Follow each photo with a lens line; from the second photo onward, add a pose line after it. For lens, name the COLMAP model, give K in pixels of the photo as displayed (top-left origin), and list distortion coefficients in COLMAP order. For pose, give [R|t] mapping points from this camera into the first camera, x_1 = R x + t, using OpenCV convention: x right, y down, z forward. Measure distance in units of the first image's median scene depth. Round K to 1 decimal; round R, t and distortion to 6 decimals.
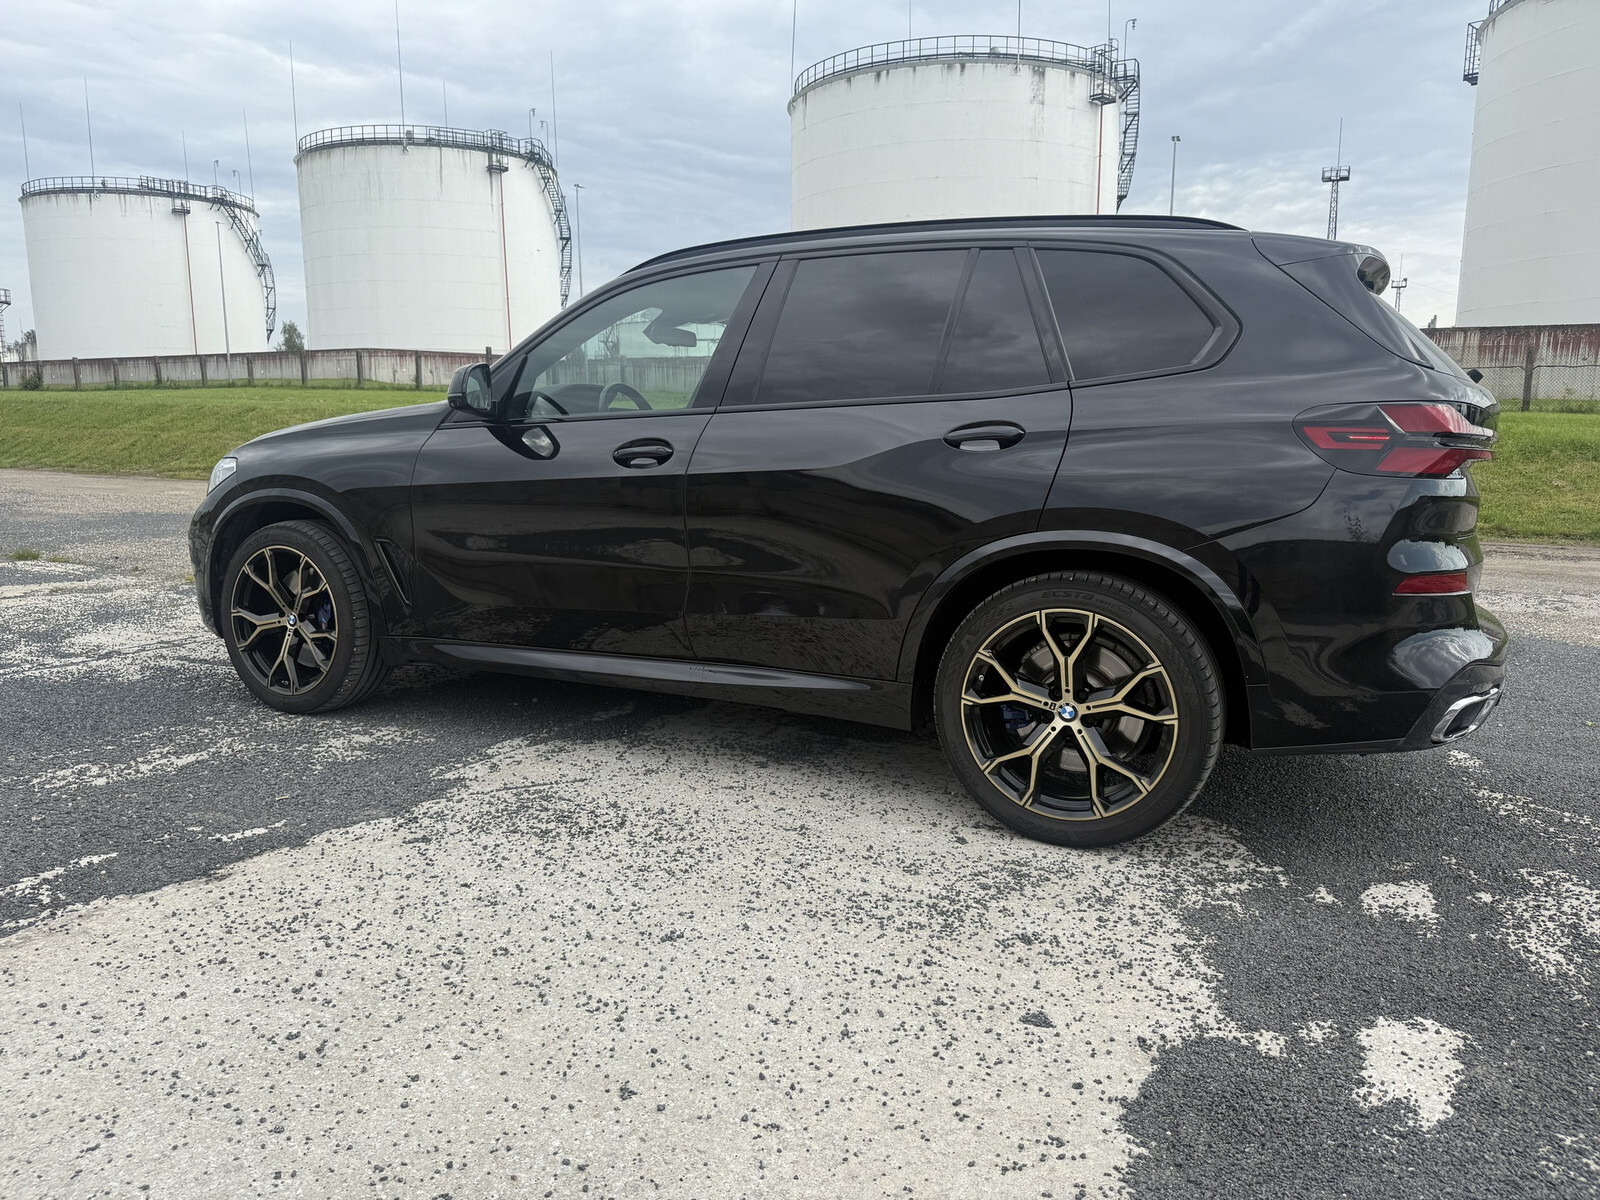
lens RADIAL K [[1097.5, 0, 800.0], [0, 1097.5, 600.0], [0, 0, 1]] dist [0.002137, -0.002782]
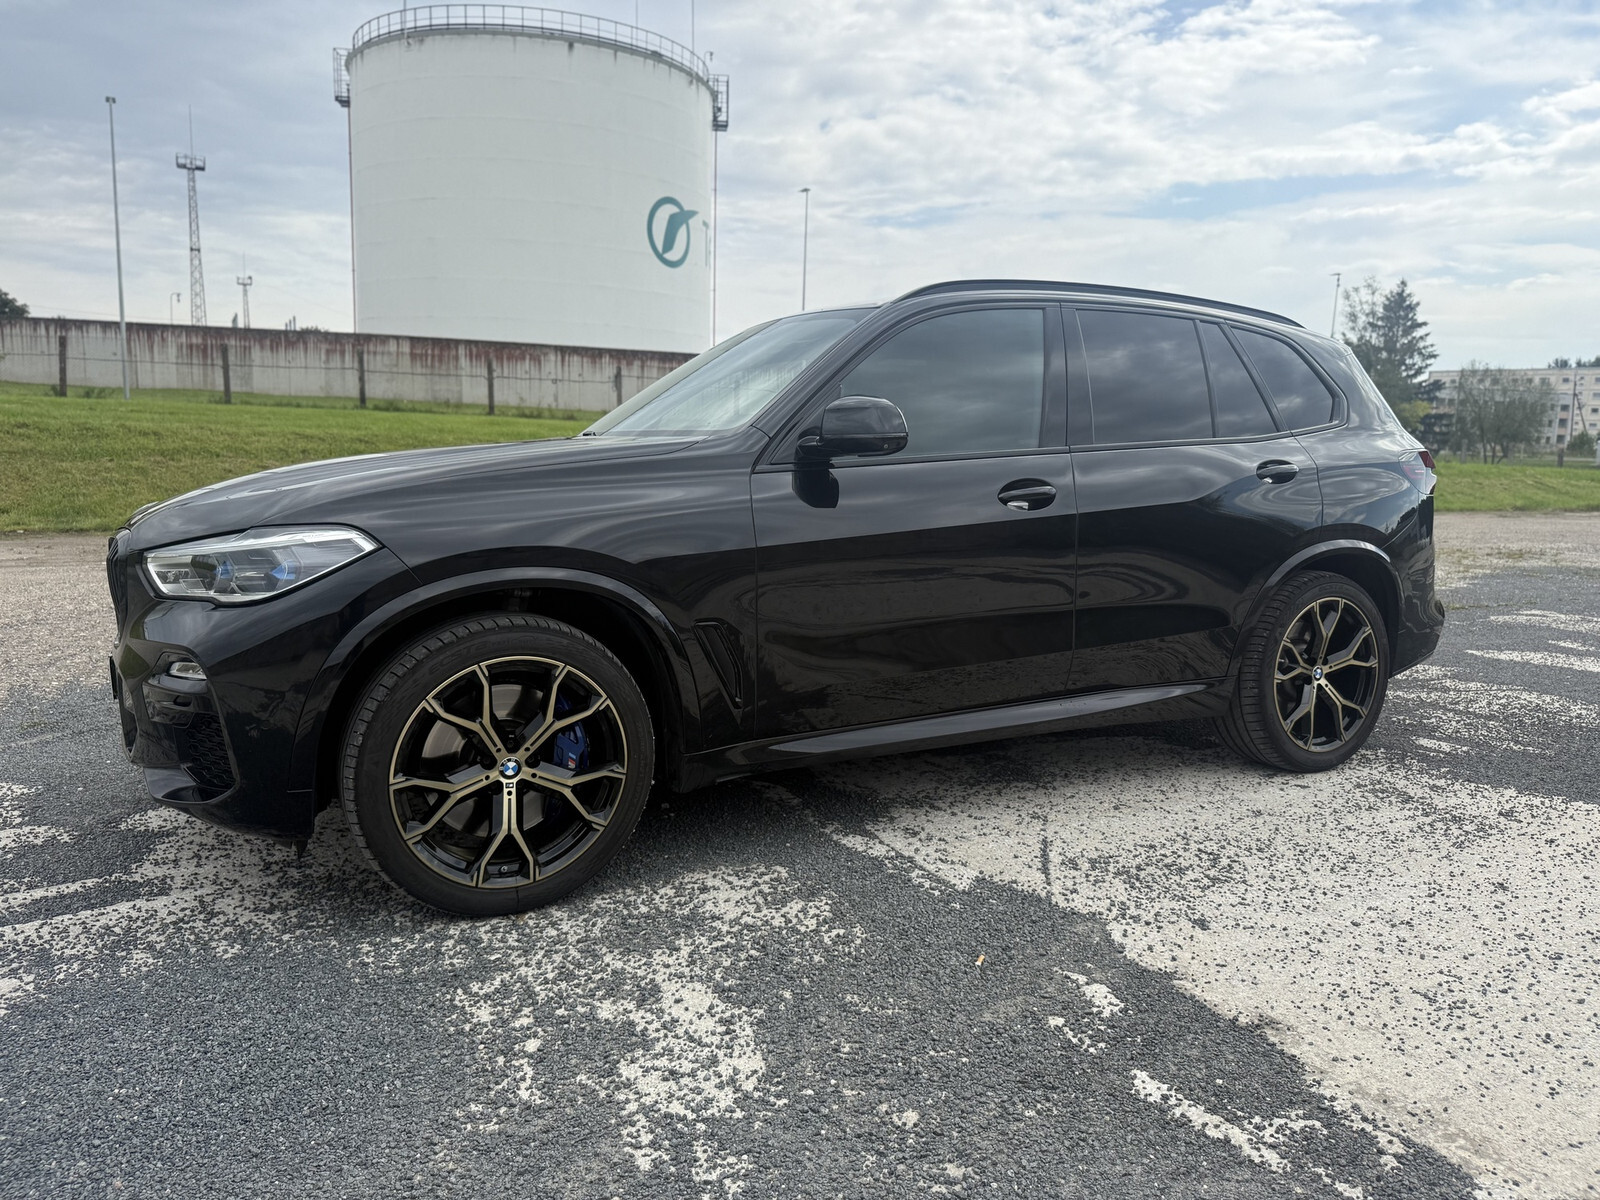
lens RADIAL K [[1124.2, 0, 797.0], [0, 1124.2, 562.8], [0, 0, 1]] dist [0.003318, 0.003738]
pose [[0.589060, -0.082636, 0.803853, -1.001116], [0.107784, 0.993904, 0.023189, -0.109357], [-0.800869, 0.072983, 0.594376, 0.538718]]
